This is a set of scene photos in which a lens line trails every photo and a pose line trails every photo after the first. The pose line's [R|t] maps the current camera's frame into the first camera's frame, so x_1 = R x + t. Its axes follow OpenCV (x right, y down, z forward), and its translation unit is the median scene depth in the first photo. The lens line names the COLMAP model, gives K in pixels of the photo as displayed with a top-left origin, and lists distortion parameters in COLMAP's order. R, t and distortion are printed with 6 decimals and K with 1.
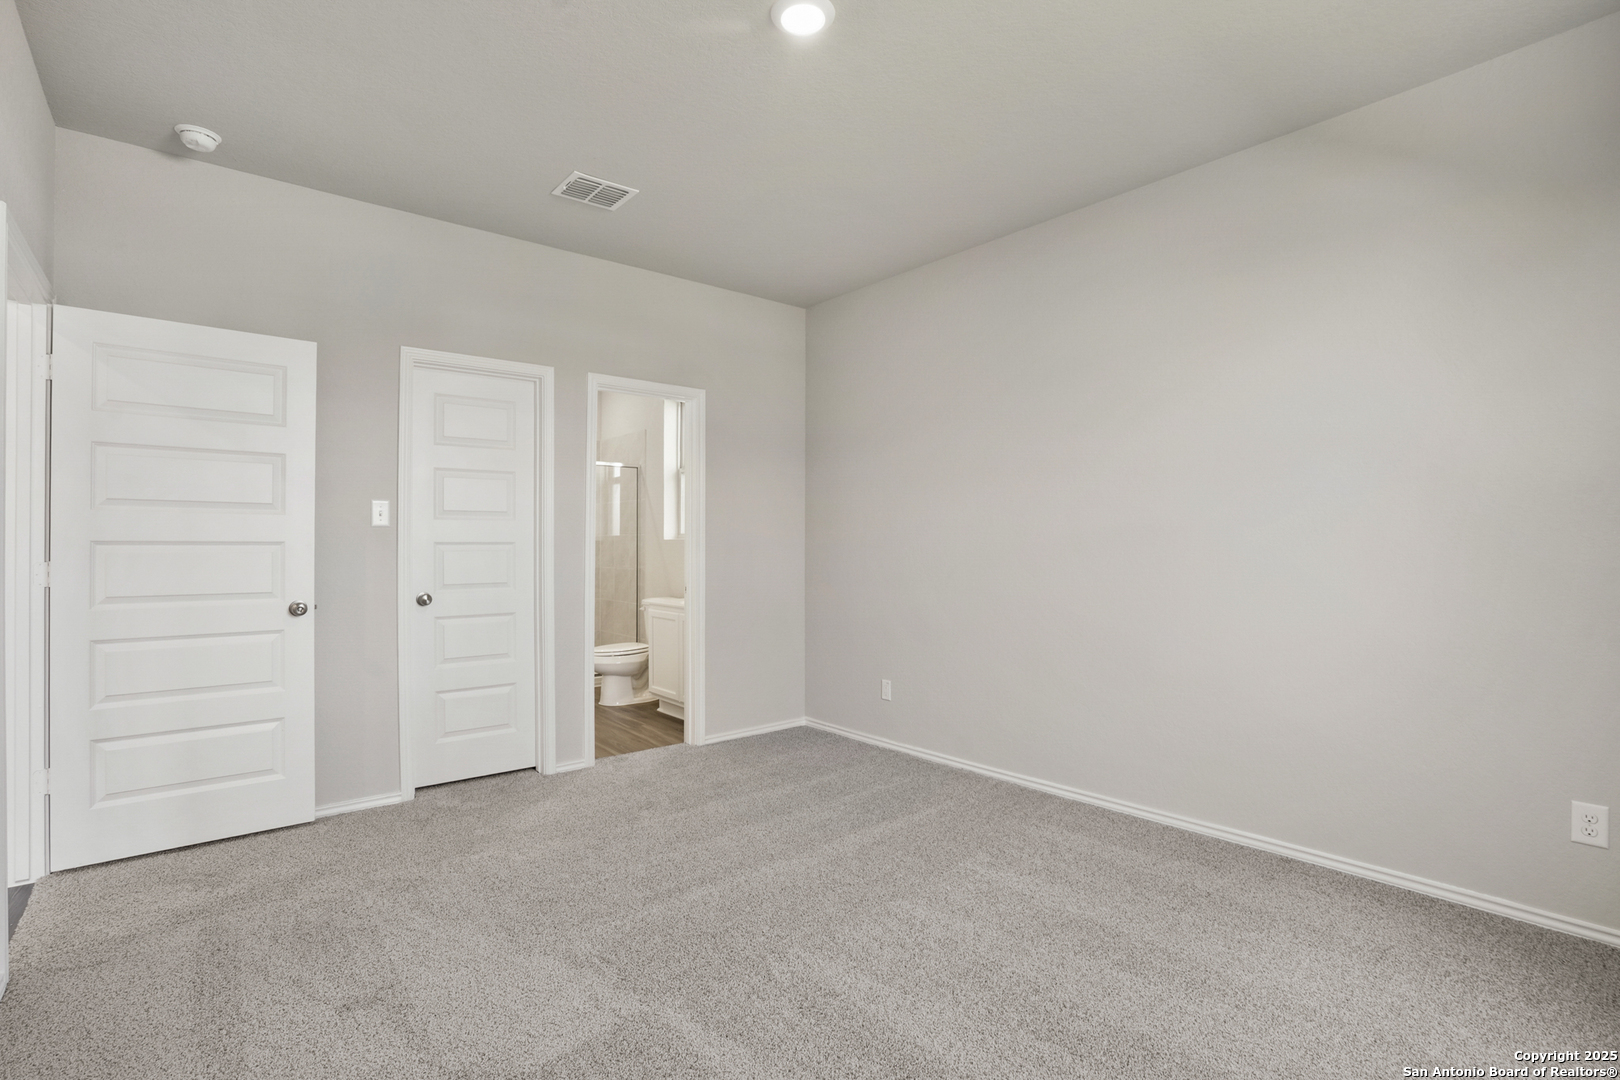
lens RADIAL K [[764.3, 0, 798.3], [0, 764.3, 546.7], [0, 0, 1]] dist [-0.014093, 0.004809]
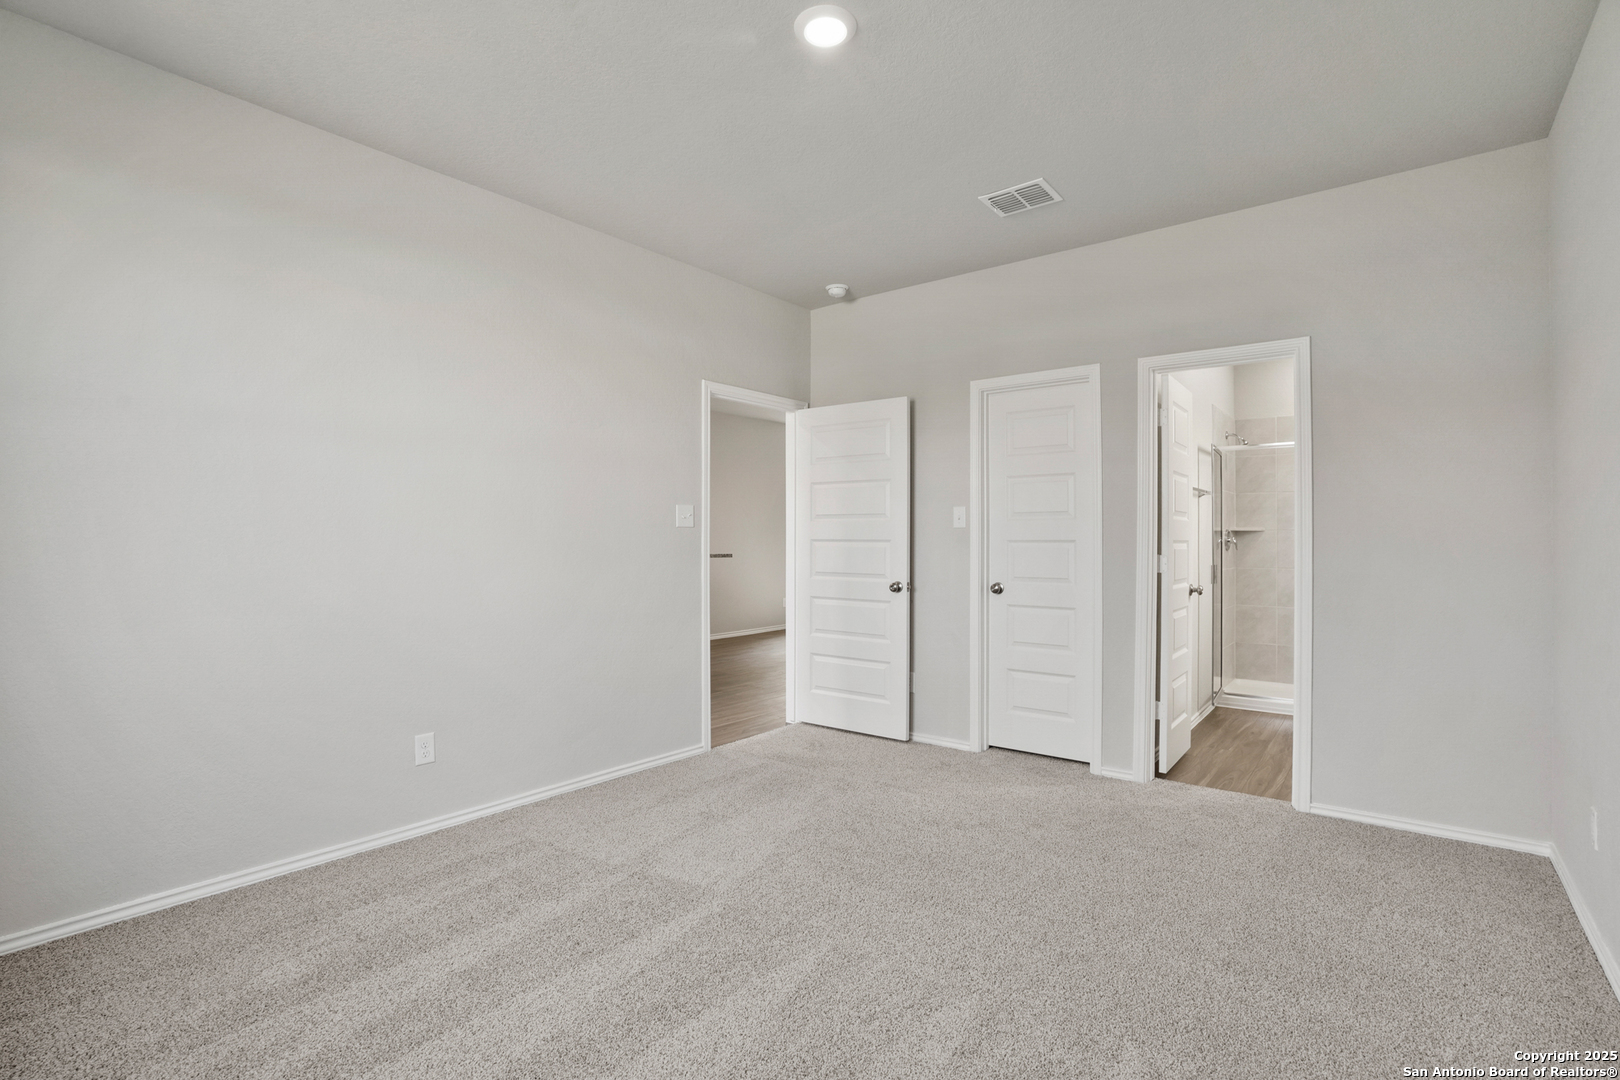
lens RADIAL K [[764.3, 0, 824.6], [0, 764.3, 539.0], [0, 0, 1]] dist [-0.014093, 0.004809]
pose [[0.238181, -0.001245, -0.971220, 0.514224], [-0.004344, 0.999988, -0.002347, -0.003531], [0.971211, 0.004778, 0.238173, 0.389044]]
